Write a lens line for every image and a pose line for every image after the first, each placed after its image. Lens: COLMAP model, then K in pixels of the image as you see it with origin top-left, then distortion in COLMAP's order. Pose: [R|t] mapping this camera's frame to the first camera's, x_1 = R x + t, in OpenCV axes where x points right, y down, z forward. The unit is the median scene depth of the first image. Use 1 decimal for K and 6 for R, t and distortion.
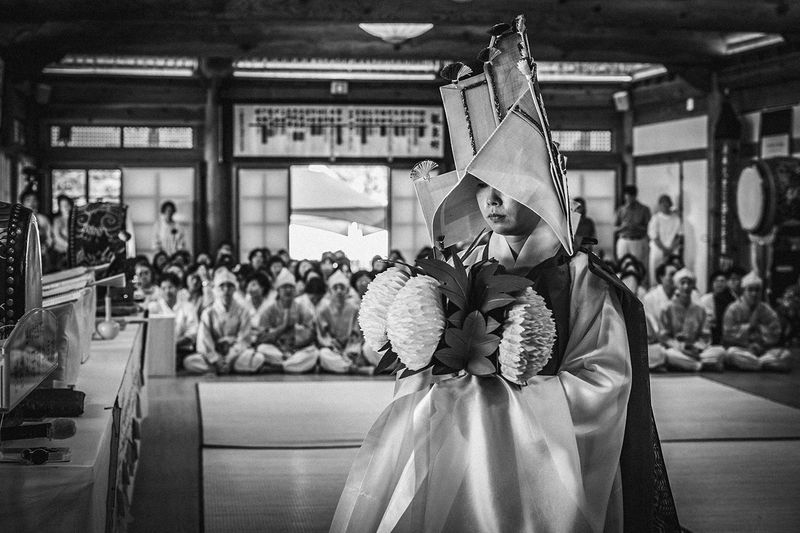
lens RADIAL K [[1381.9, 0, 312.9], [0, 1381.9, 266.5], [0, 0, 1]] dist [0.015289, 0.157707]
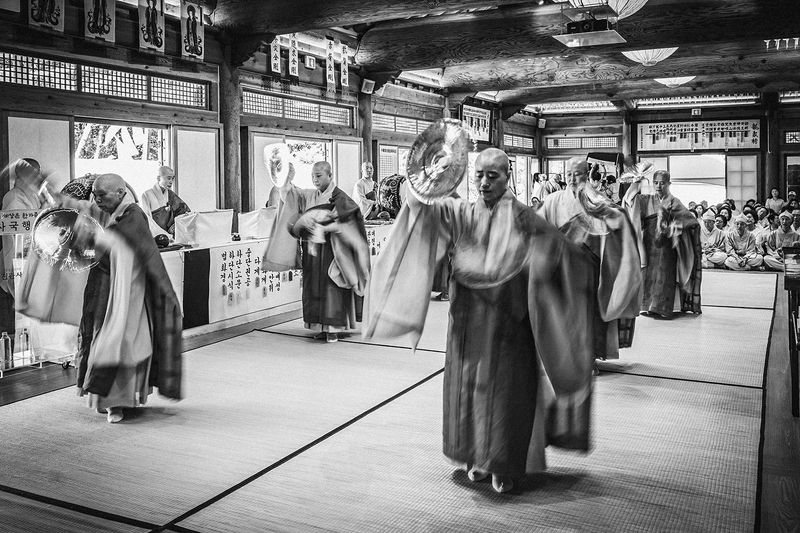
lens RADIAL K [[712.5, 0, 442.7], [0, 712.5, 190.0], [0, 0, 1]] dist [0.001627, 0.007402]
pose [[0.851145, 0.000520, -0.524930, 0.229121], [-0.015462, 0.999590, -0.024081, 0.001844], [0.524702, 0.028613, 0.850805, 0.024769]]
